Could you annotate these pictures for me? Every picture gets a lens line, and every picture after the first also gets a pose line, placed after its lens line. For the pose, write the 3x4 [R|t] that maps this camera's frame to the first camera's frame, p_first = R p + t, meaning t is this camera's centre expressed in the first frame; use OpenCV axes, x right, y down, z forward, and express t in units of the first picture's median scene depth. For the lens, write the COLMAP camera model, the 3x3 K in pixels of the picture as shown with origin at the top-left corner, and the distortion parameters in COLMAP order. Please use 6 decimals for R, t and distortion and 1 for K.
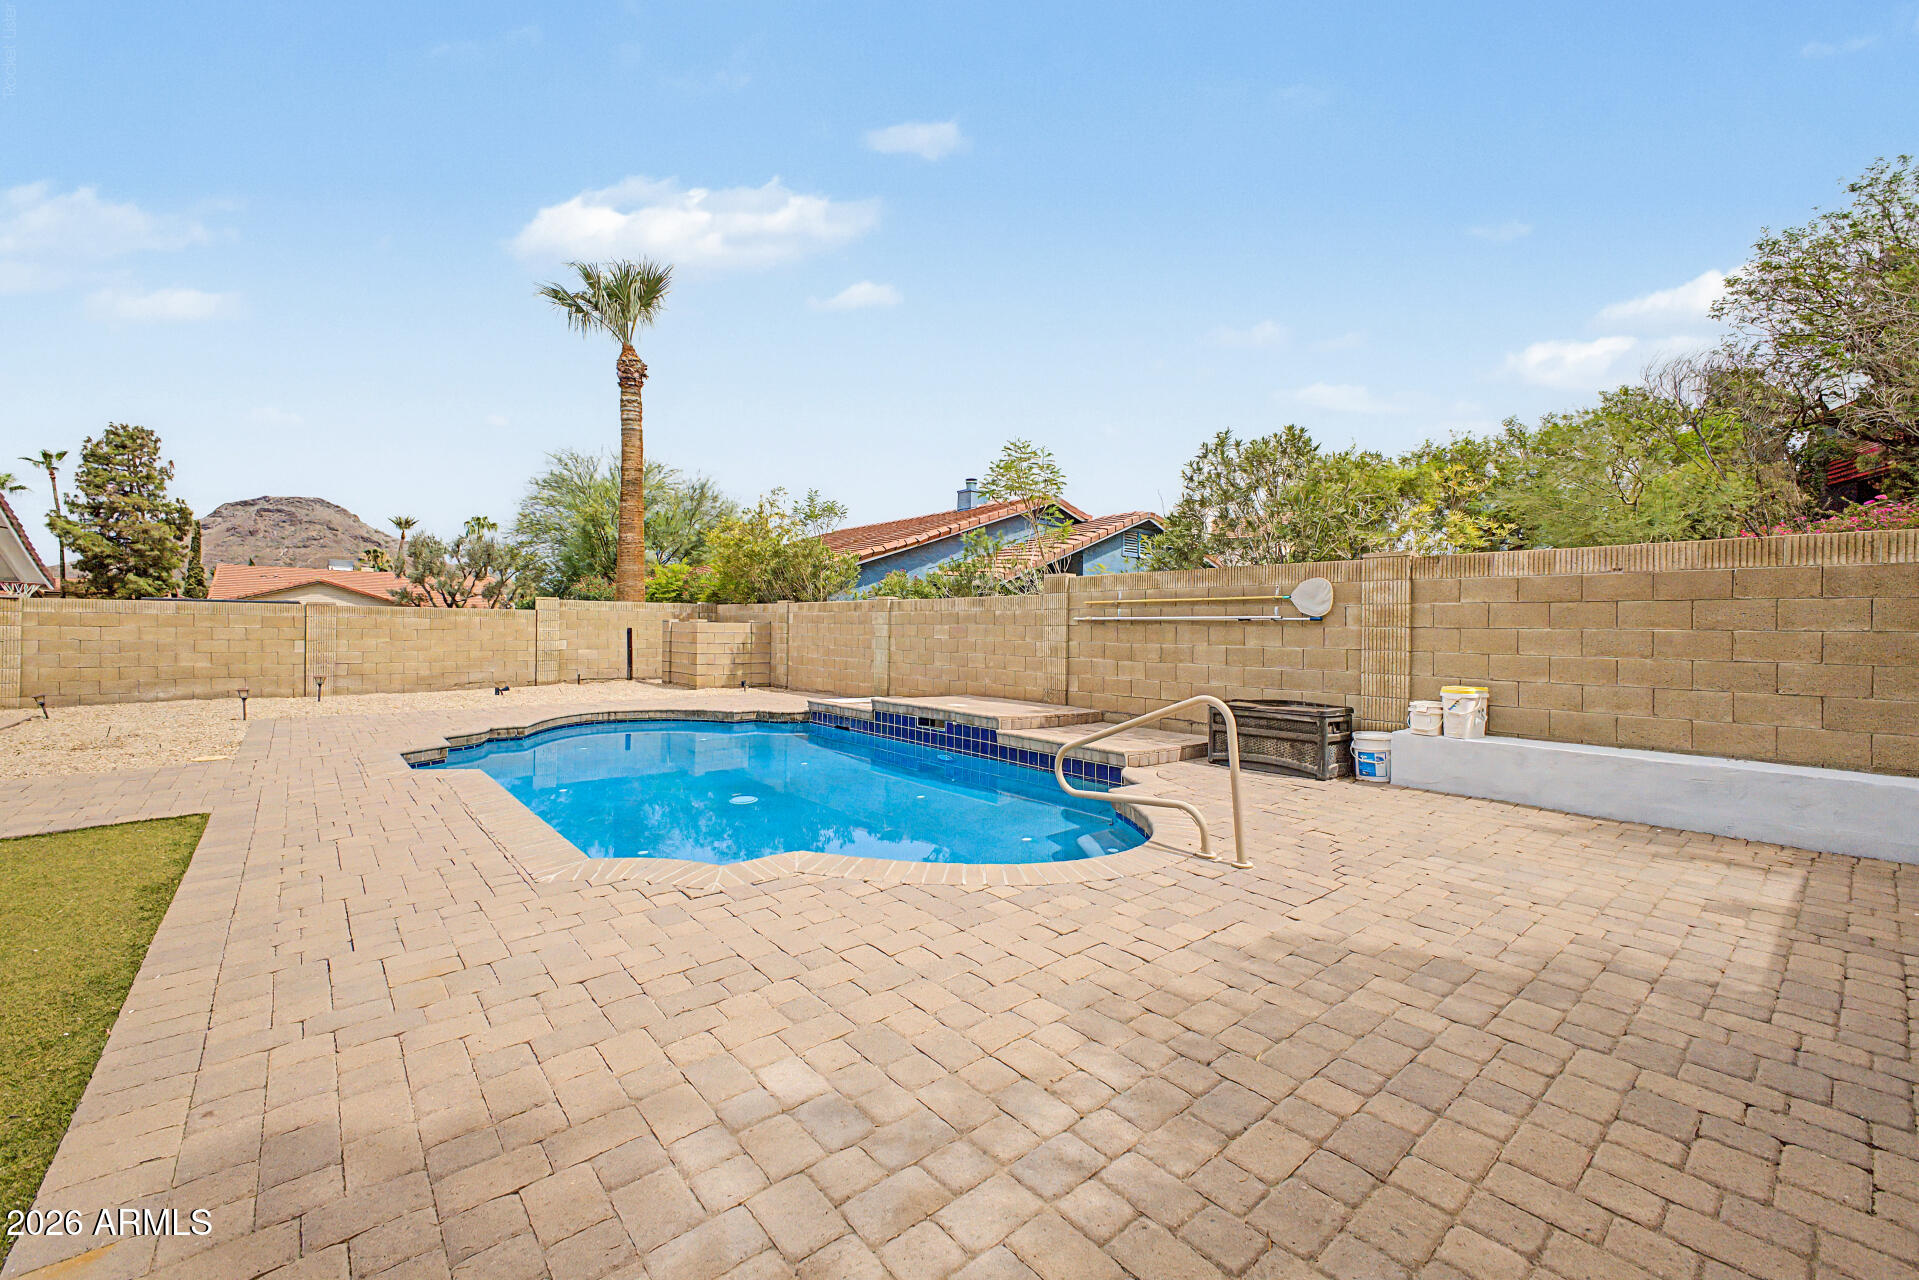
lens RADIAL K [[762.2, 0, 958.3], [0, 762.2, 632.9], [0, 0, 1]] dist [0.004296, -0.000545]
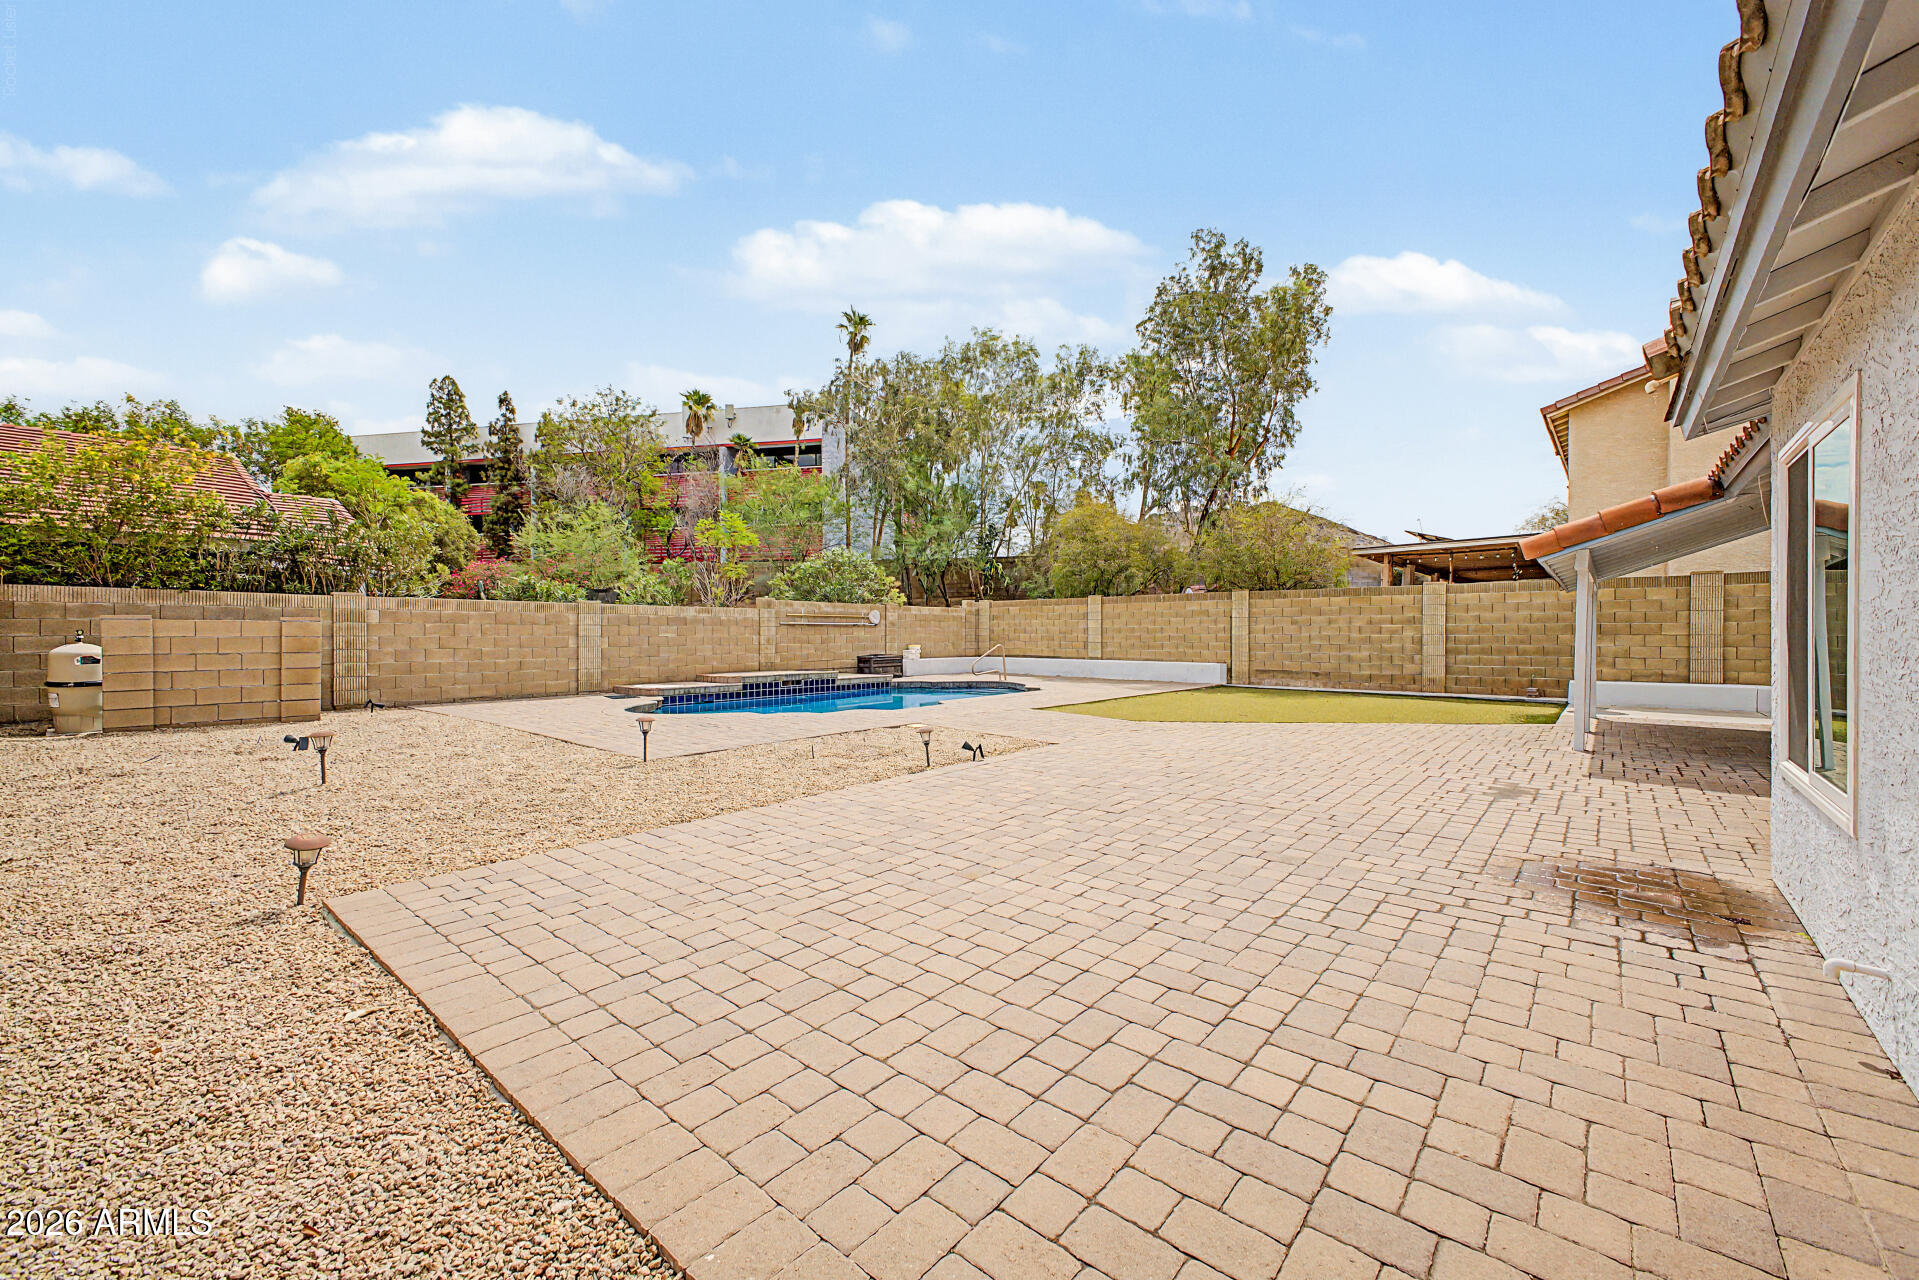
lens RADIAL K [[762.2, 0, 958.0], [0, 762.2, 636.5], [0, 0, 1]] dist [0.004296, -0.000545]
pose [[-0.160519, -0.006271, 0.987013, -1.755197], [0.013112, 0.999878, 0.008485, 0.003780], [-0.986946, 0.014304, -0.160418, 0.881615]]
